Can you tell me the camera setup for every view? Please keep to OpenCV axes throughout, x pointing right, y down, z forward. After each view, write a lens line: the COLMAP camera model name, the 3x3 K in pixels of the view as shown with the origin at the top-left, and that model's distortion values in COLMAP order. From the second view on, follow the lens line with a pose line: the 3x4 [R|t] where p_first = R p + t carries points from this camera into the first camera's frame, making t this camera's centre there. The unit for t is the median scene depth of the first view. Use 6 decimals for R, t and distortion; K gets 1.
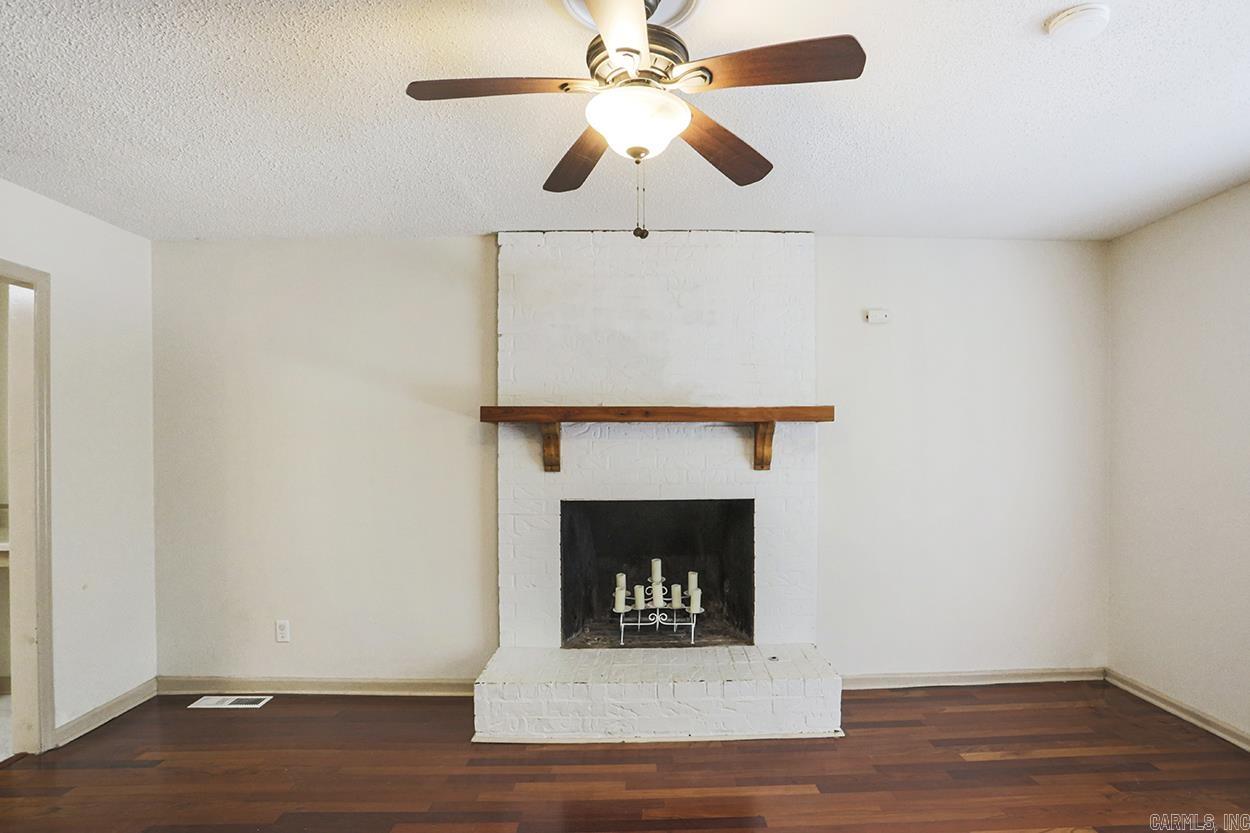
lens RADIAL K [[715.6, 0, 624.1], [0, 715.6, 445.6], [0, 0, 1]] dist [-0.073926, 0.054055]
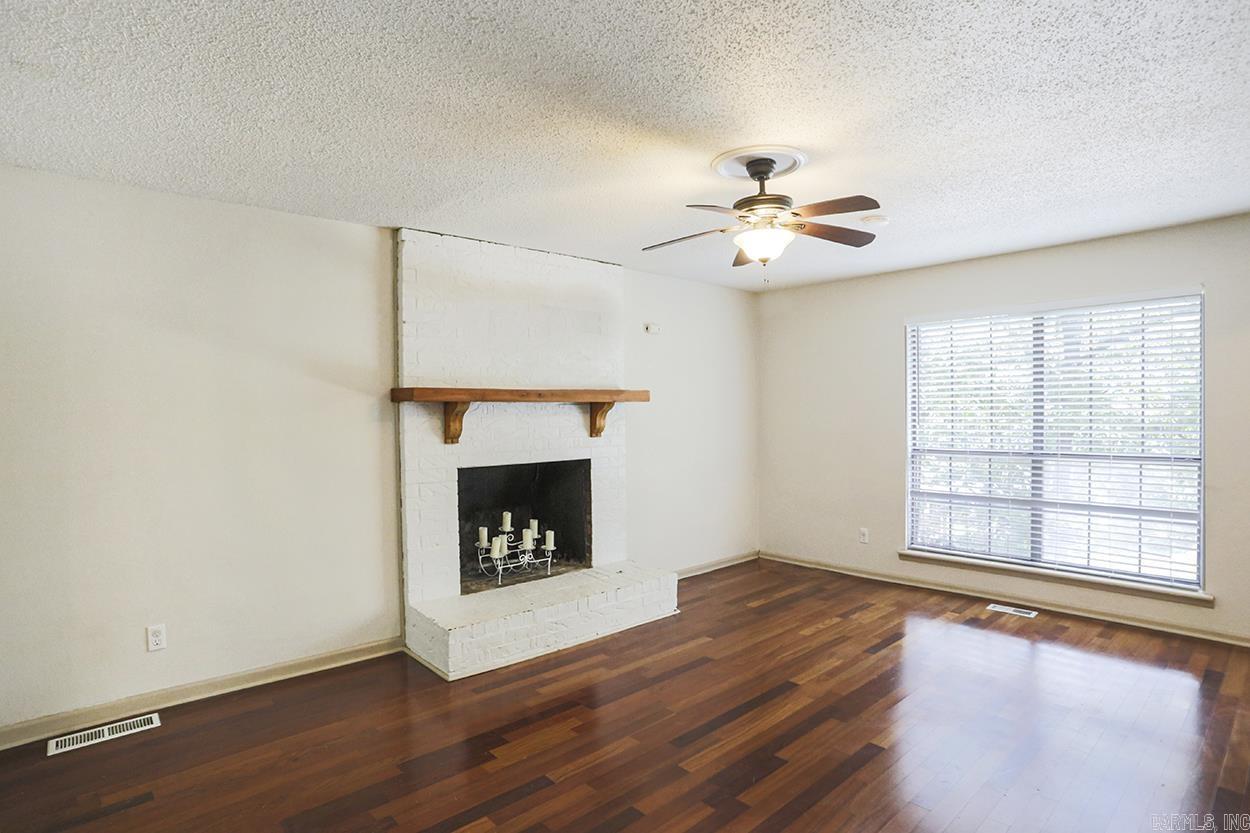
lens RADIAL K [[660.1, 0, 625.0], [0, 660.1, 416.5], [0, 0, 1]] dist [-0.023826, 0.001512]
pose [[0.759968, -0.007124, 0.649922, -0.581728], [0.013955, 0.999888, -0.005359, 0.002038], [-0.649811, 0.013142, 0.759982, 0.004963]]
